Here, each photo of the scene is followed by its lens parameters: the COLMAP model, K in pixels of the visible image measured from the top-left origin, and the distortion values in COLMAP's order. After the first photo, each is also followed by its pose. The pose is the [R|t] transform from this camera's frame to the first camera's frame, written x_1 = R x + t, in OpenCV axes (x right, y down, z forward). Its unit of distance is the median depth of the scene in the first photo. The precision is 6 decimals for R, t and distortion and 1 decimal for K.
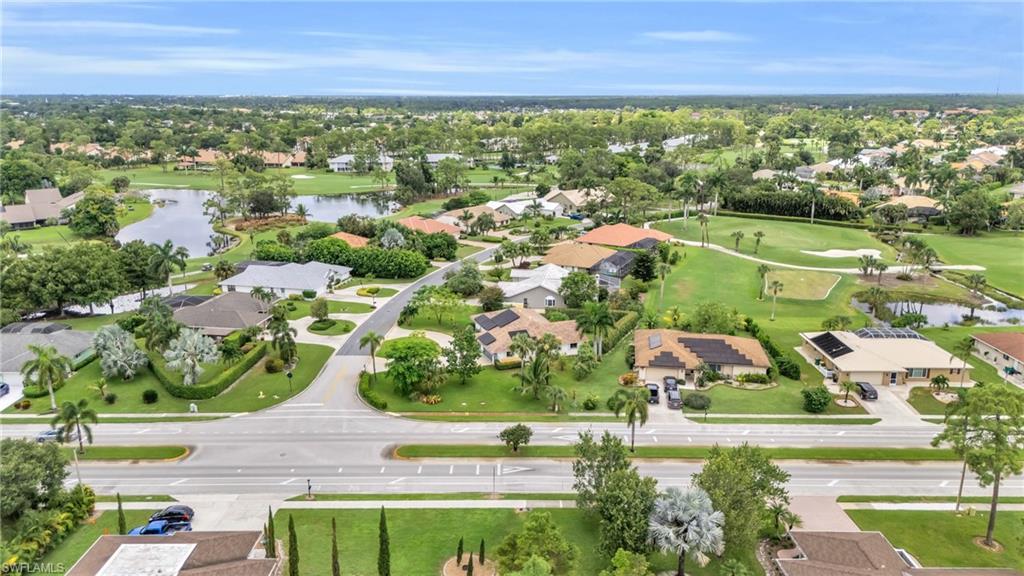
lens RADIAL K [[764.2, 0, 512.0], [0, 764.2, 288.0], [0, 0, 1]] dist [0.003971, -0.001460]
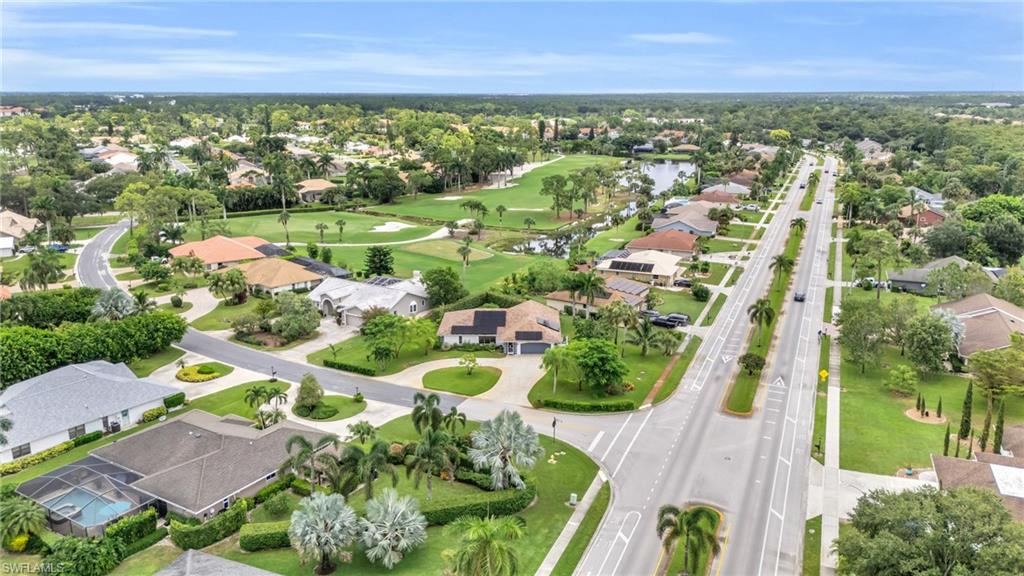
lens RADIAL K [[764.2, 0, 512.0], [0, 764.2, 288.0], [0, 0, 1]] dist [0.003971, -0.001460]
pose [[0.390014, -0.232776, 0.890901, -1.052132], [0.231661, 0.961205, 0.149730, -0.168068], [-0.891192, 0.147990, 0.428808, 0.696026]]
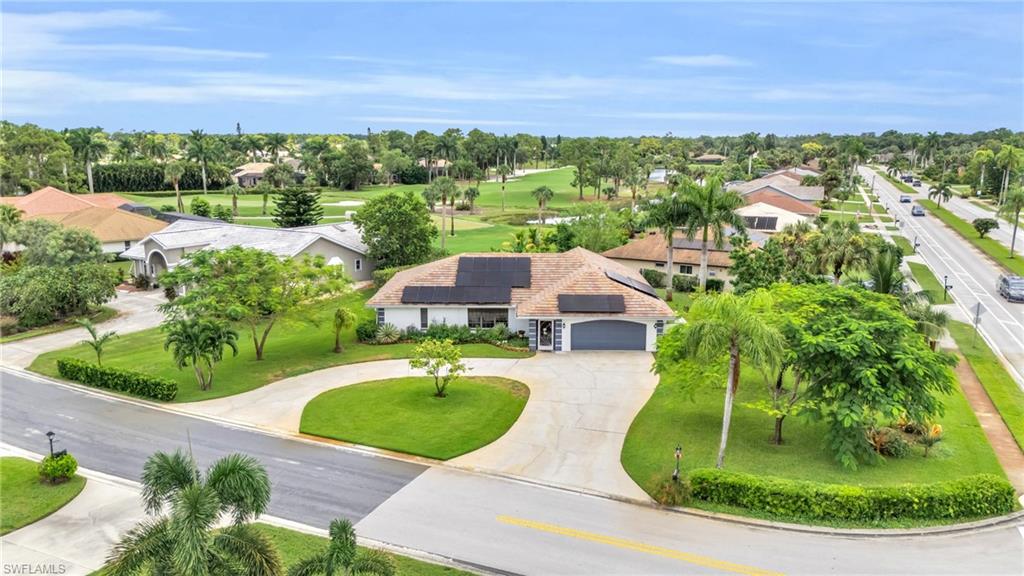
lens RADIAL K [[764.2, 0, 512.0], [0, 764.2, 288.0], [0, 0, 1]] dist [0.003971, -0.001460]
pose [[0.382716, -0.176698, 0.906811, -0.471538], [0.230086, 0.968842, 0.091678, 0.016009], [-0.894756, 0.173558, 0.411448, 1.027993]]
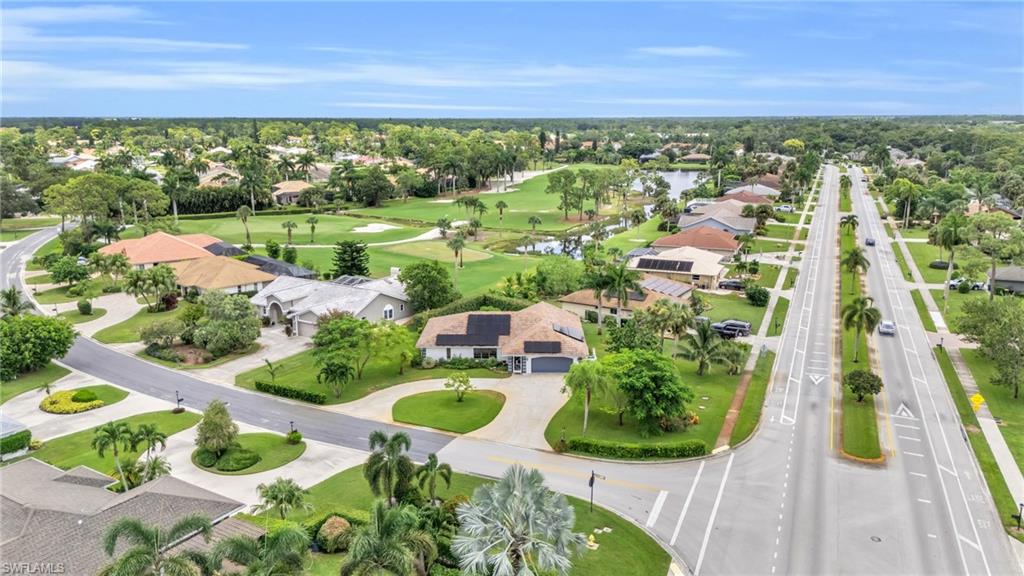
lens RADIAL K [[764.2, 0, 512.0], [0, 764.2, 288.0], [0, 0, 1]] dist [0.003971, -0.001460]
pose [[0.387453, -0.205652, 0.898659, -0.781587], [0.233307, 0.964942, 0.120230, -0.091107], [-0.891879, 0.163080, 0.421850, 0.845541]]
